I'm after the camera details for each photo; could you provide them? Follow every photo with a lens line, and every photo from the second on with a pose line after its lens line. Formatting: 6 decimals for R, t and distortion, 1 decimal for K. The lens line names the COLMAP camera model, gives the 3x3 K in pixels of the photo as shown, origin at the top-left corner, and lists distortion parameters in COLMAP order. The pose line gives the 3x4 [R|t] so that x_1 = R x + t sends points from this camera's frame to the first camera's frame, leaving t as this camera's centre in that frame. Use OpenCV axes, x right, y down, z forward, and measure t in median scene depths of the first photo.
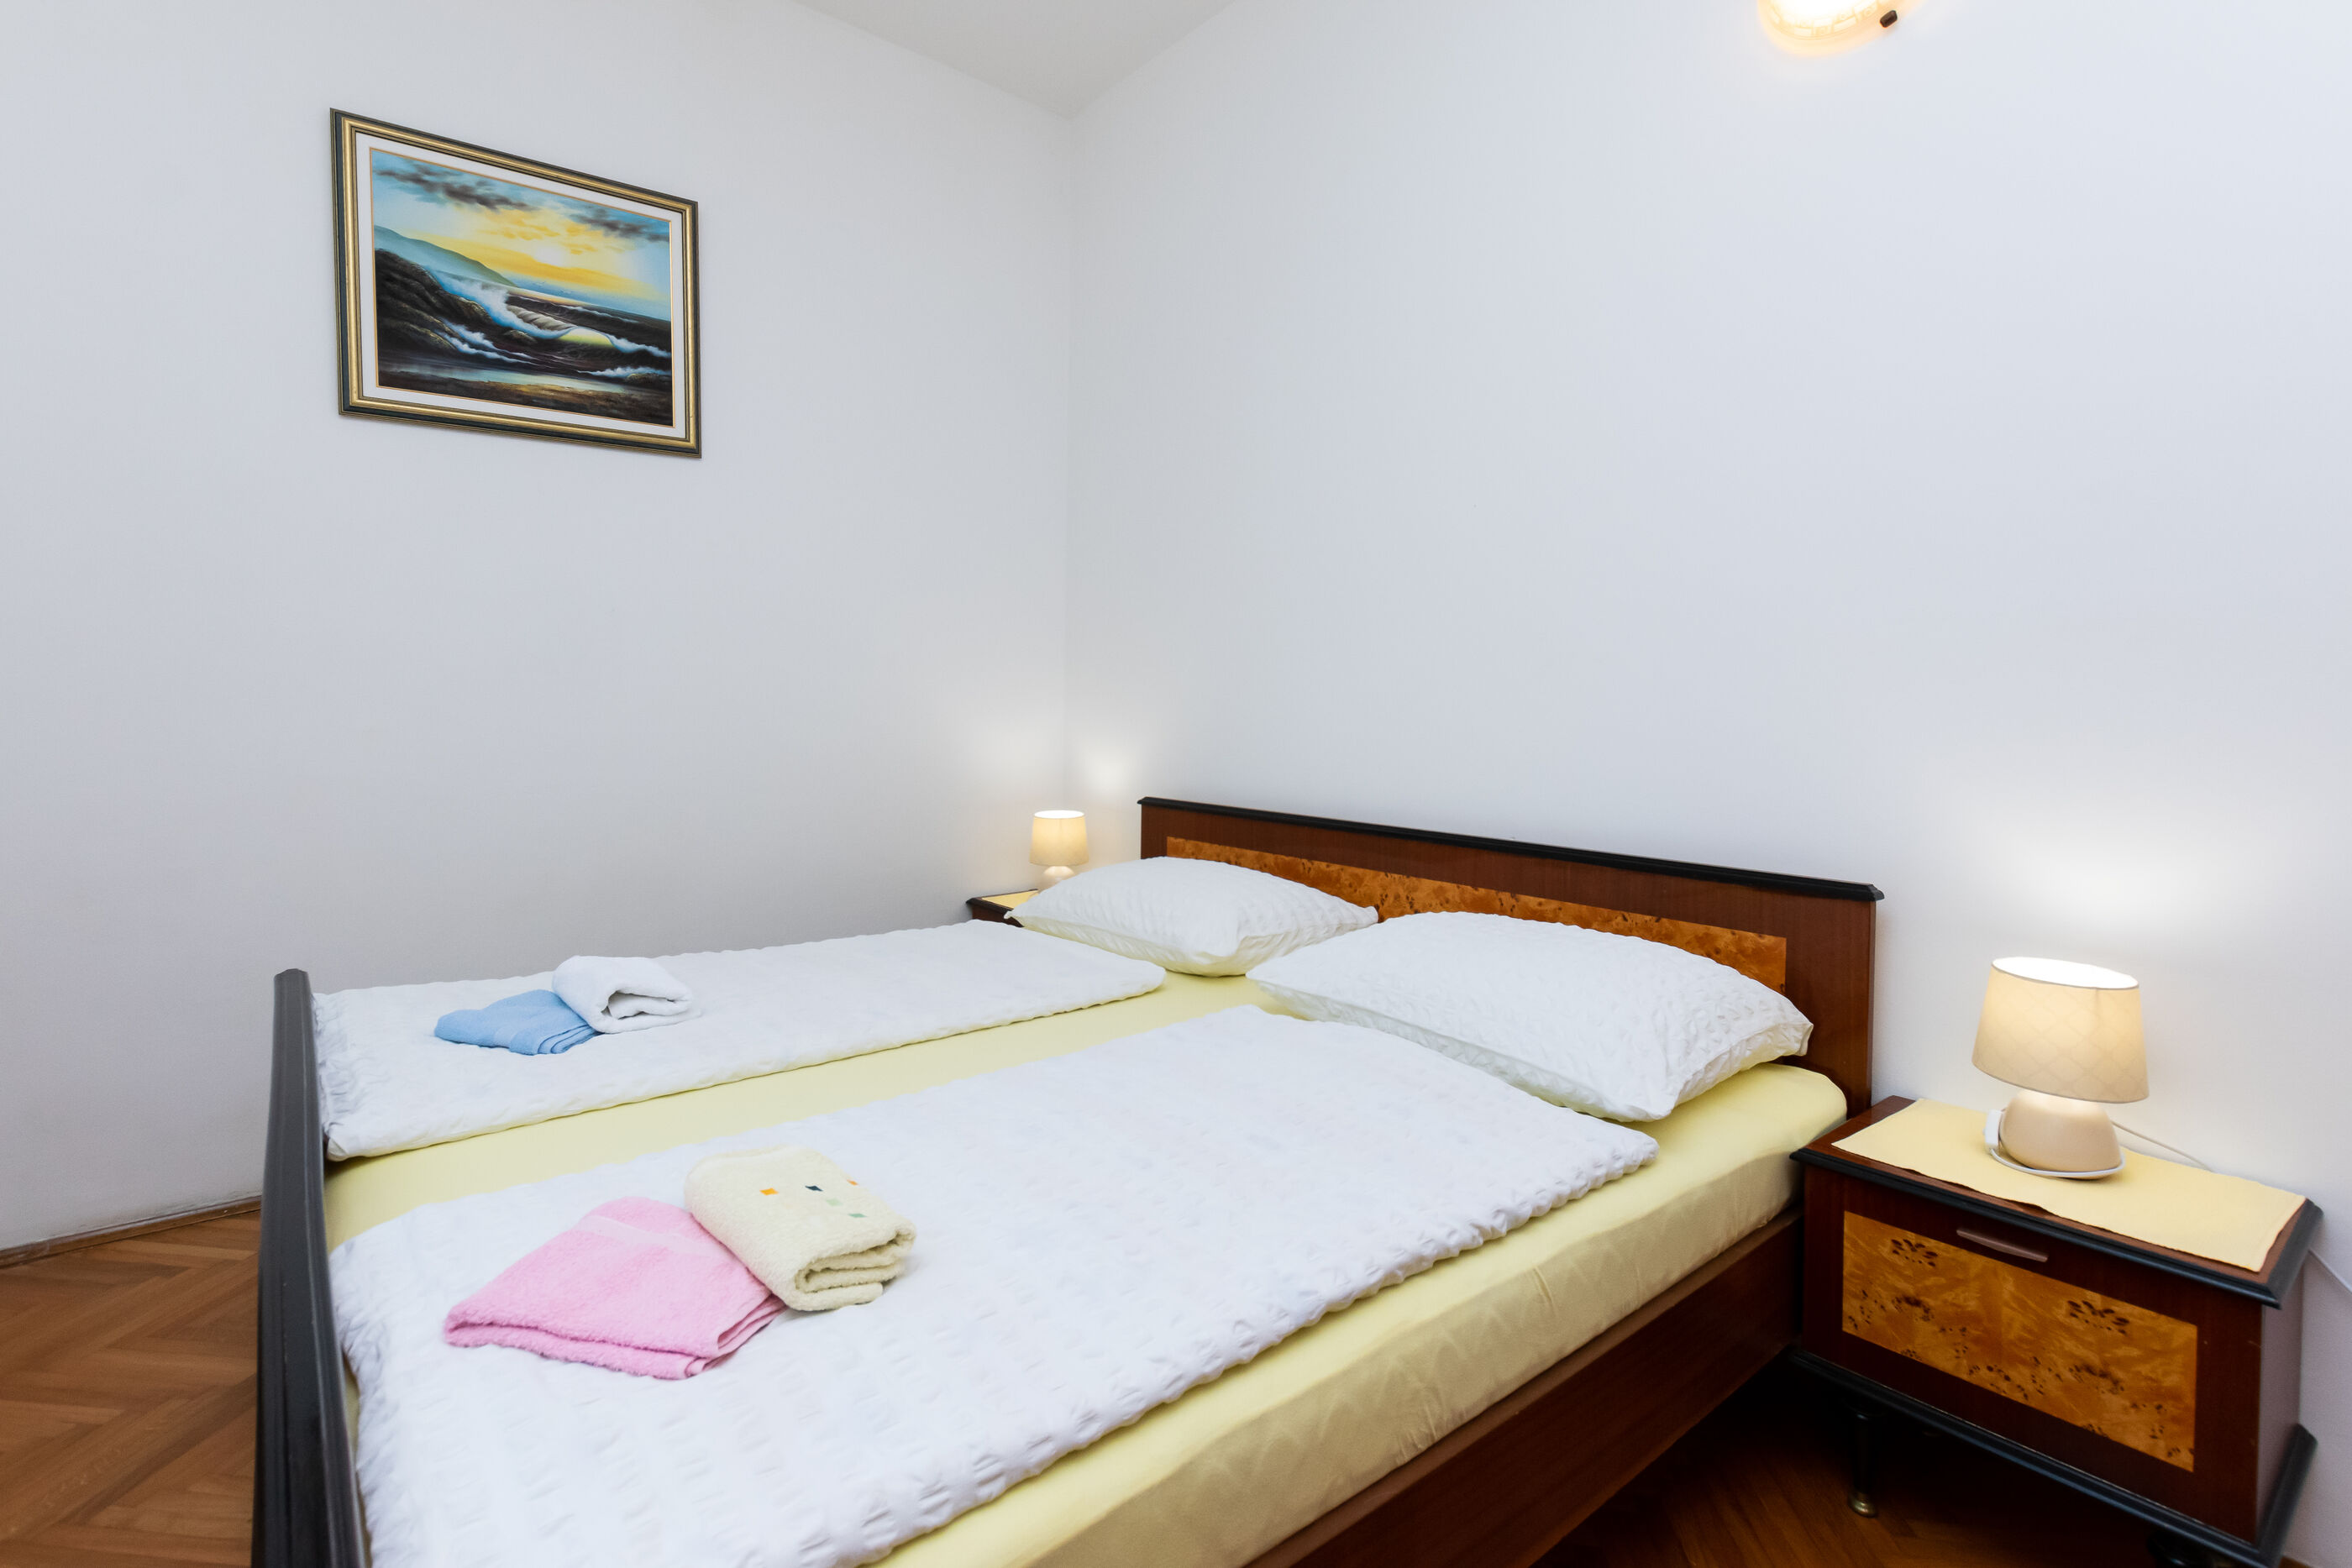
lens RADIAL K [[1060.6, 0, 1128.8], [0, 1060.6, 731.7], [0, 0, 1]] dist [0.002639, 0.000223]
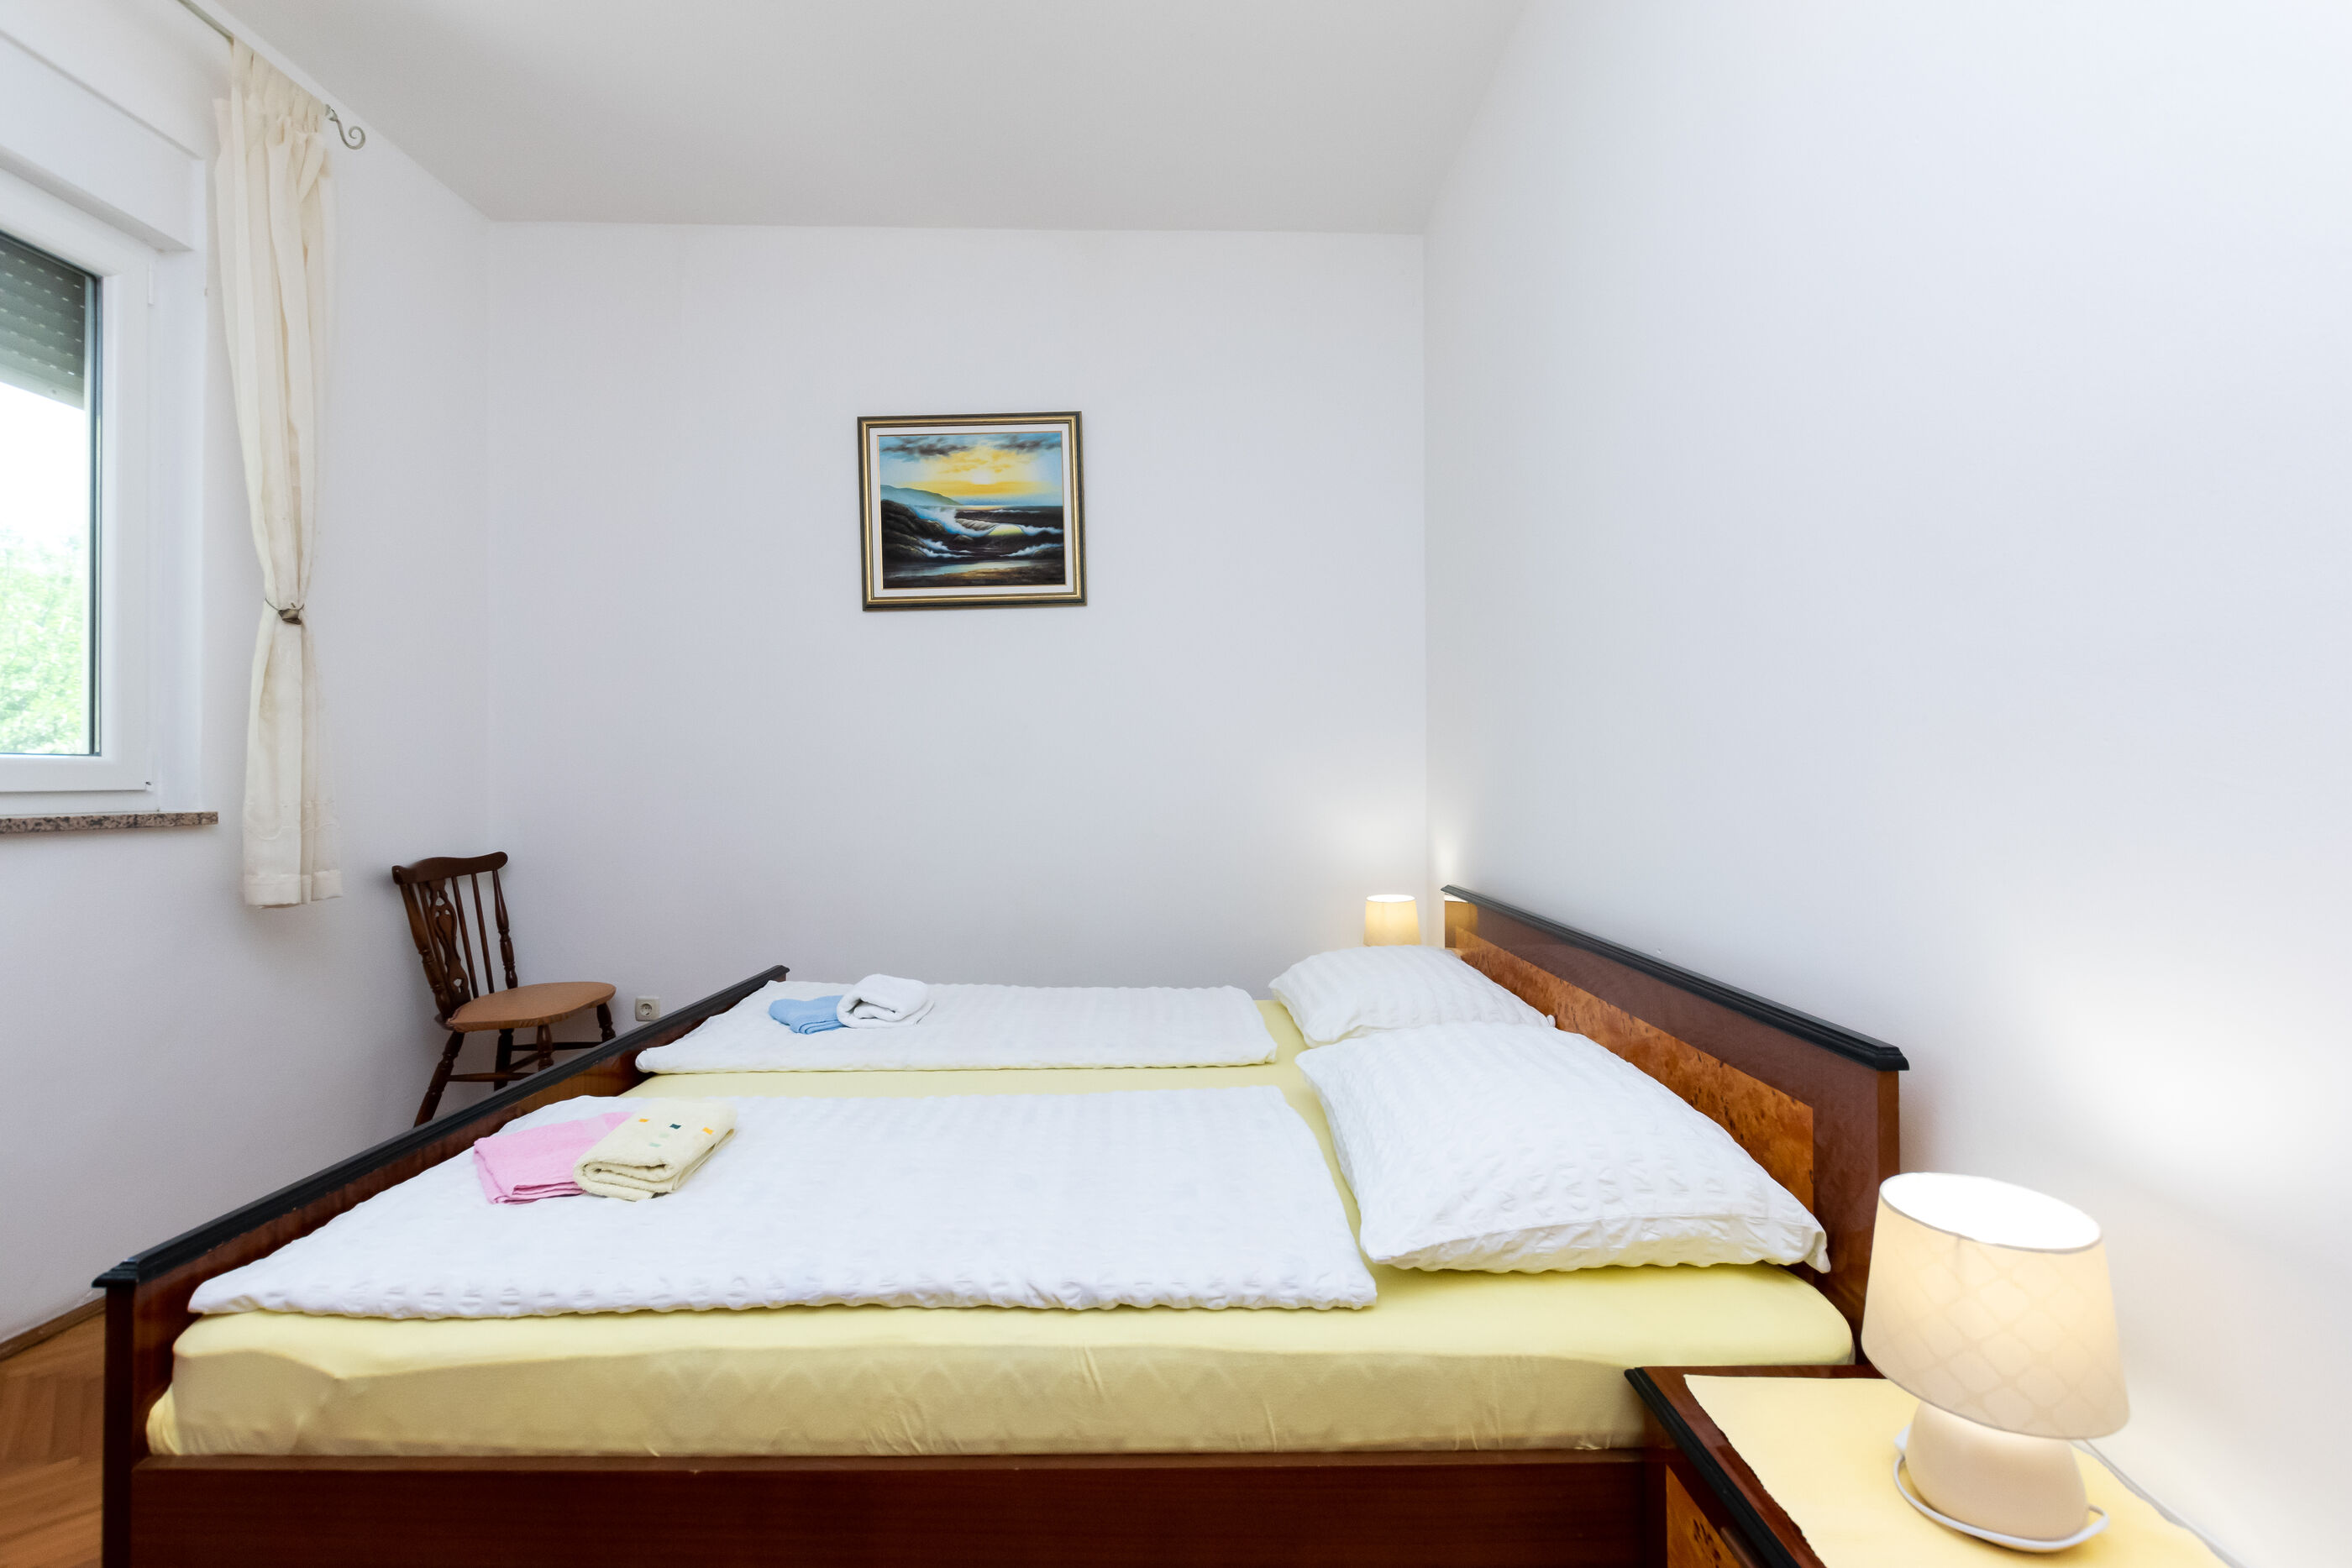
lens RADIAL K [[990.1, 0, 1176.0], [0, 990.1, 784.0], [0, 0, 1]] dist [0.001036, 0.000143]
pose [[0.802392, -0.014834, -0.596613, 0.460258], [-0.003777, 0.999545, -0.029933, -0.005613], [0.596785, 0.026272, 0.801971, 0.119309]]
